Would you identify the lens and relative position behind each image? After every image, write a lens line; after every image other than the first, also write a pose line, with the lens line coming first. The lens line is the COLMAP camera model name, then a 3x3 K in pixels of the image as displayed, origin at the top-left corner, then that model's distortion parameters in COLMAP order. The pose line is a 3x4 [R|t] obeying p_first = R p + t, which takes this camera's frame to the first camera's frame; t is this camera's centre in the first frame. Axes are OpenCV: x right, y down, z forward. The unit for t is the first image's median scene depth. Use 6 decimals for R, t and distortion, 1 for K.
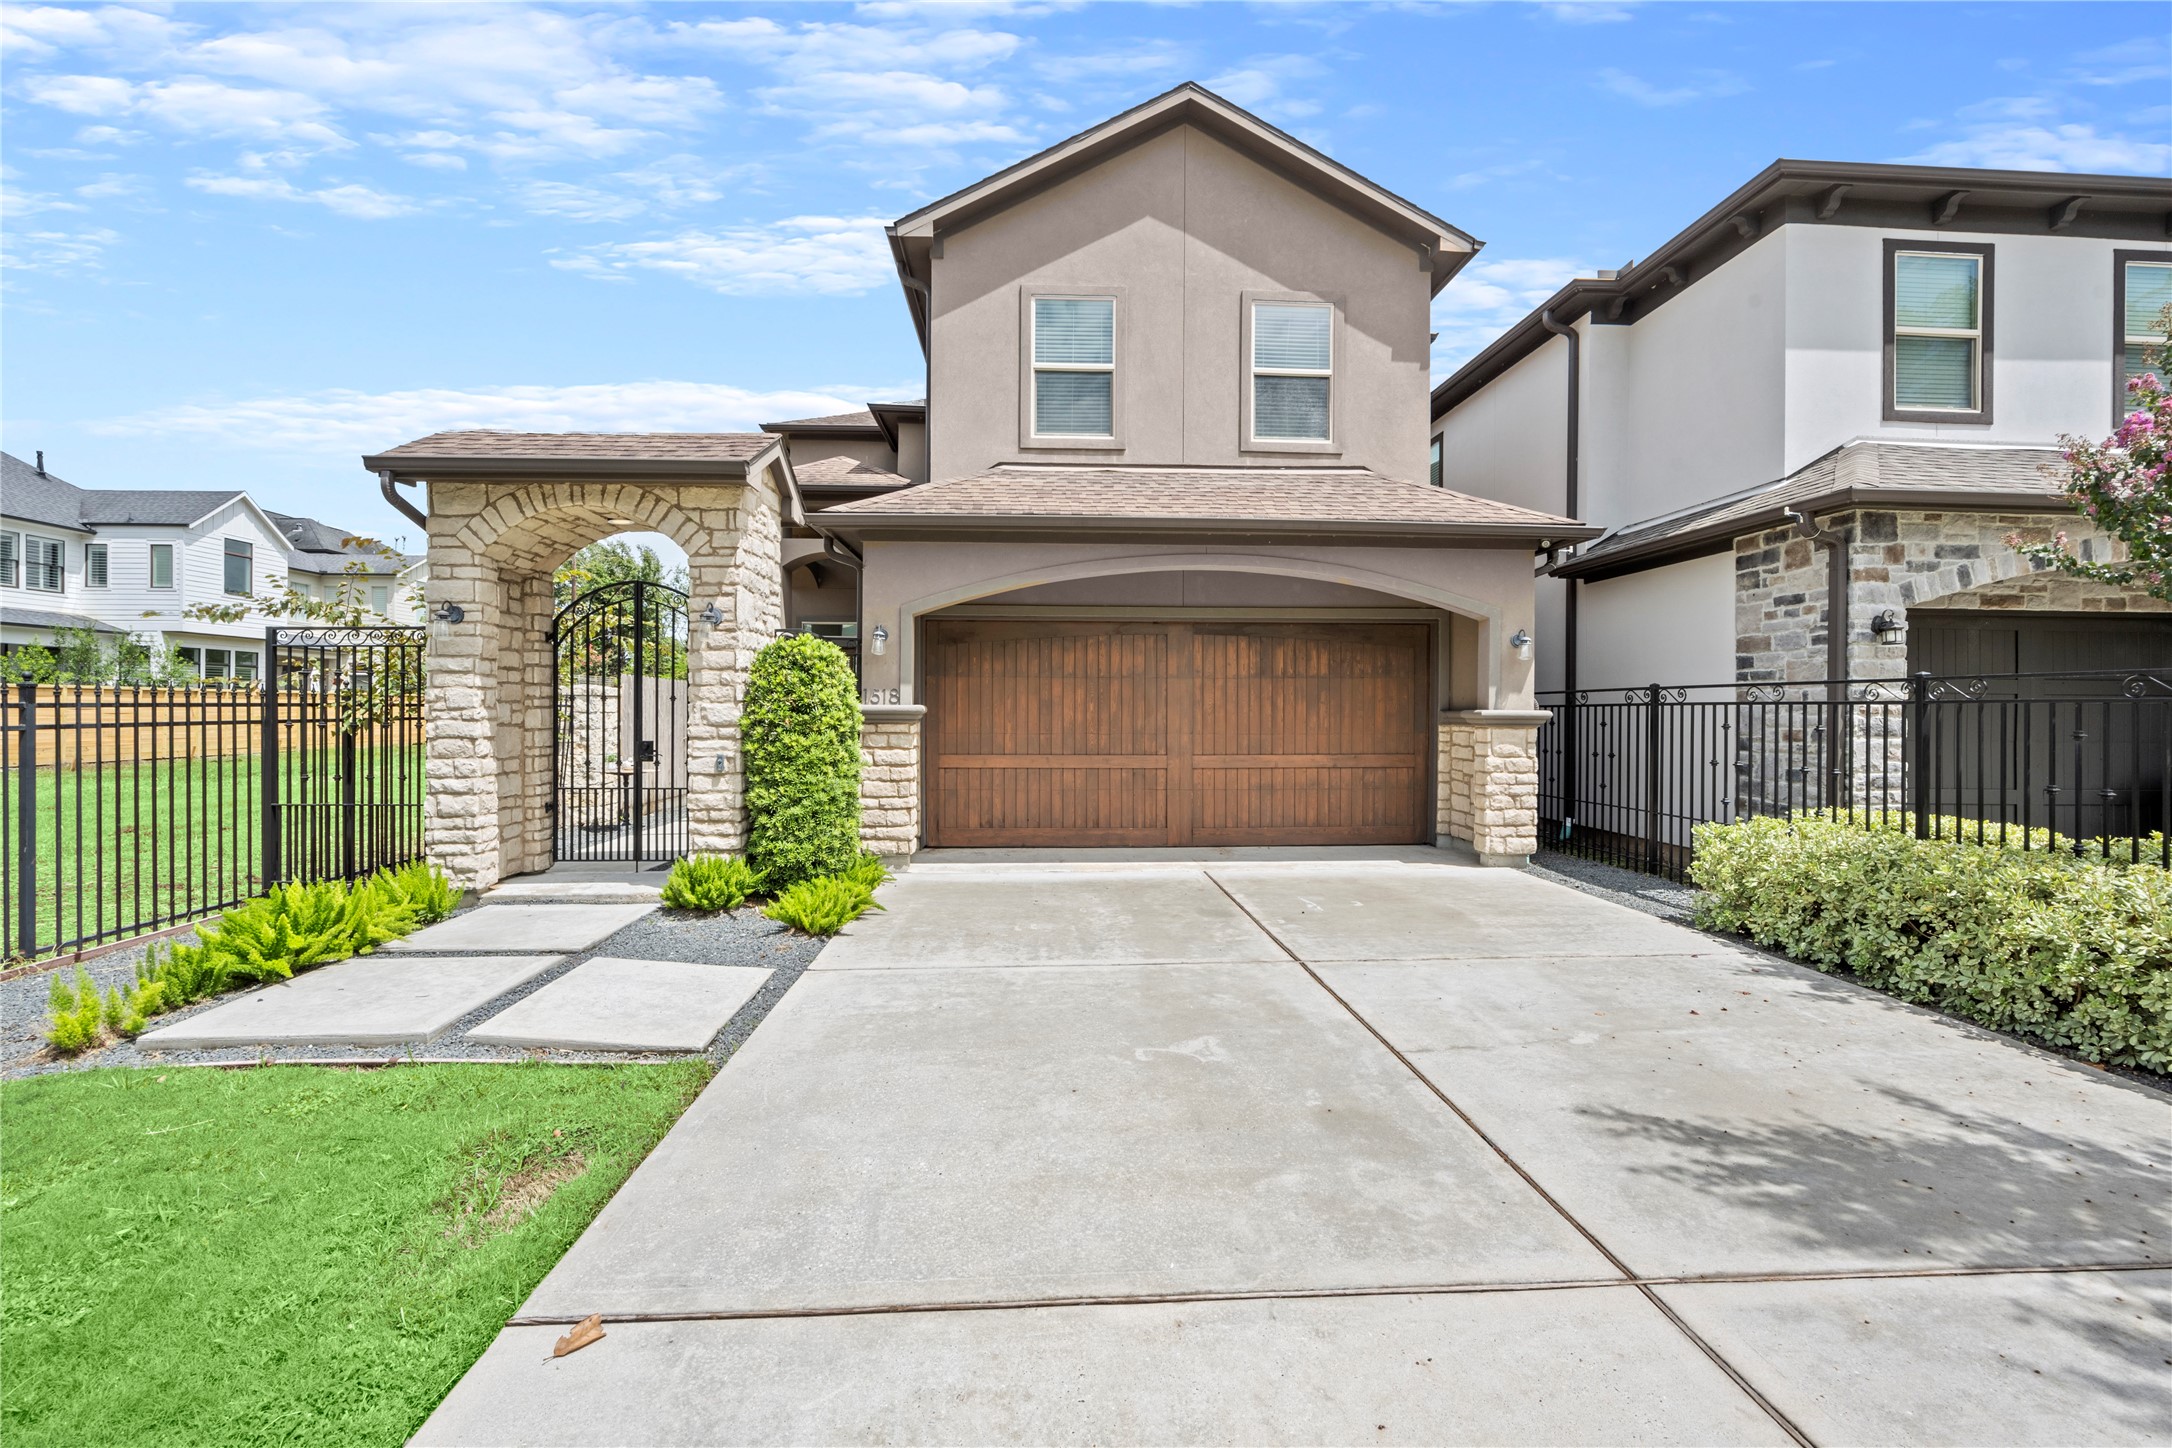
lens RADIAL K [[929.9, 0, 1086.0], [0, 929.9, 724.0], [0, 0, 1]] dist [-0.000953, -0.000035]
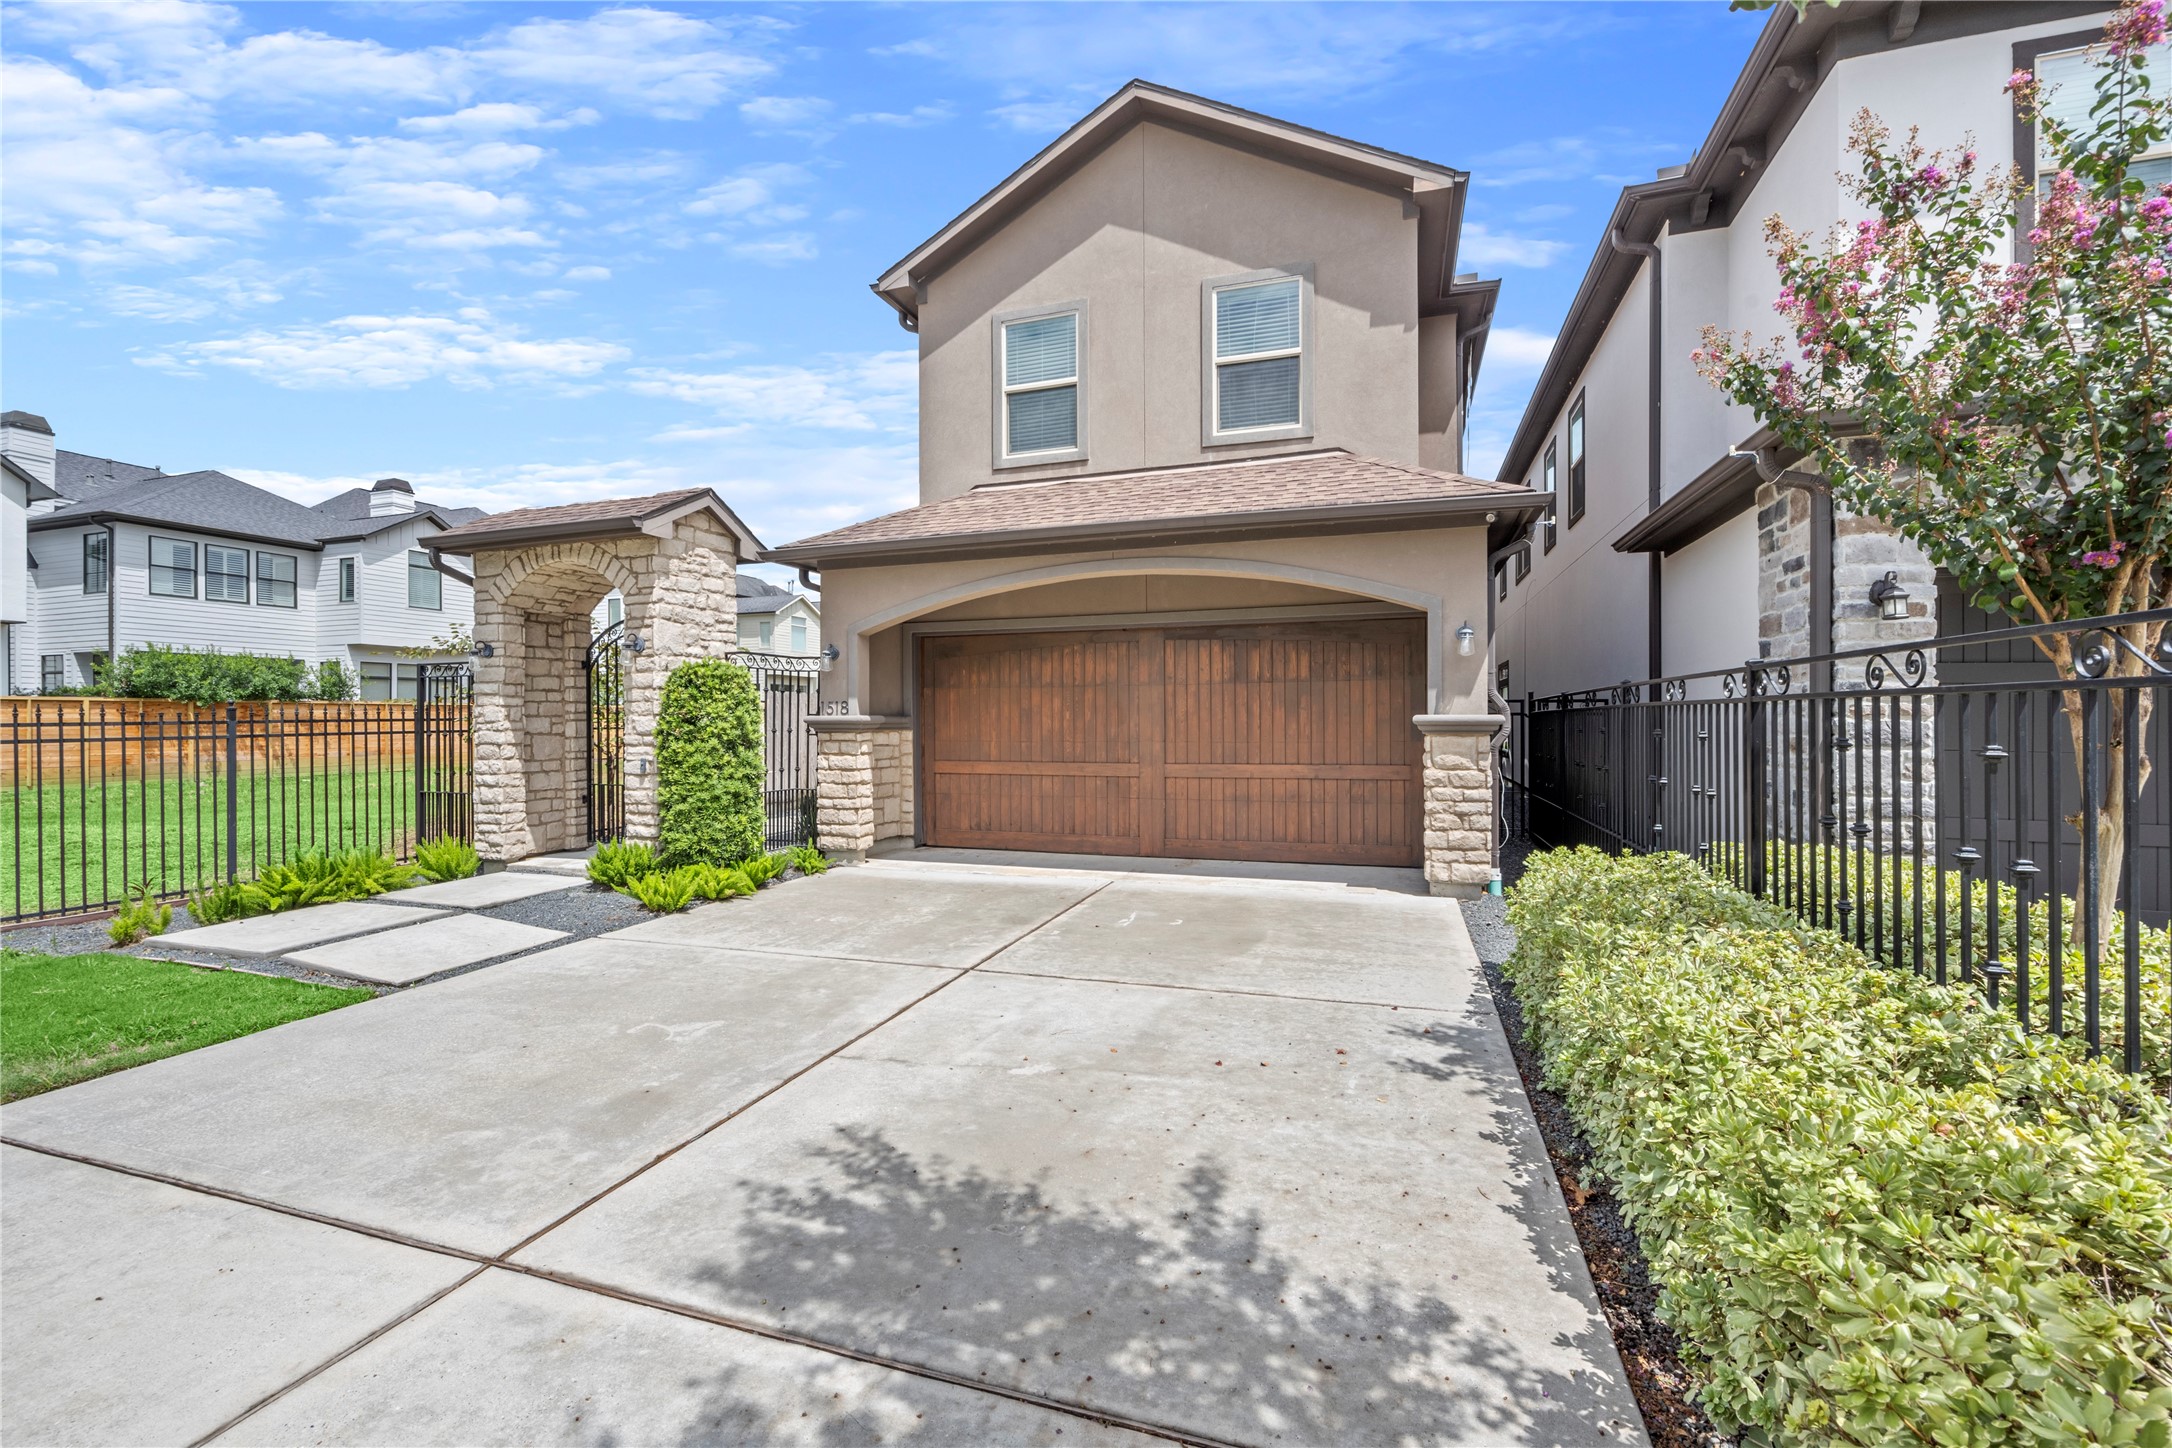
lens RADIAL K [[926.2, 0, 1086.0], [0, 926.2, 724.0], [0, 0, 1]] dist [0.001158, 0.000024]
pose [[0.924817, -0.006001, -0.380364, 0.489991], [0.002902, 0.999958, -0.008720, 0.000209], [0.380400, 0.006961, 0.924796, 0.084288]]
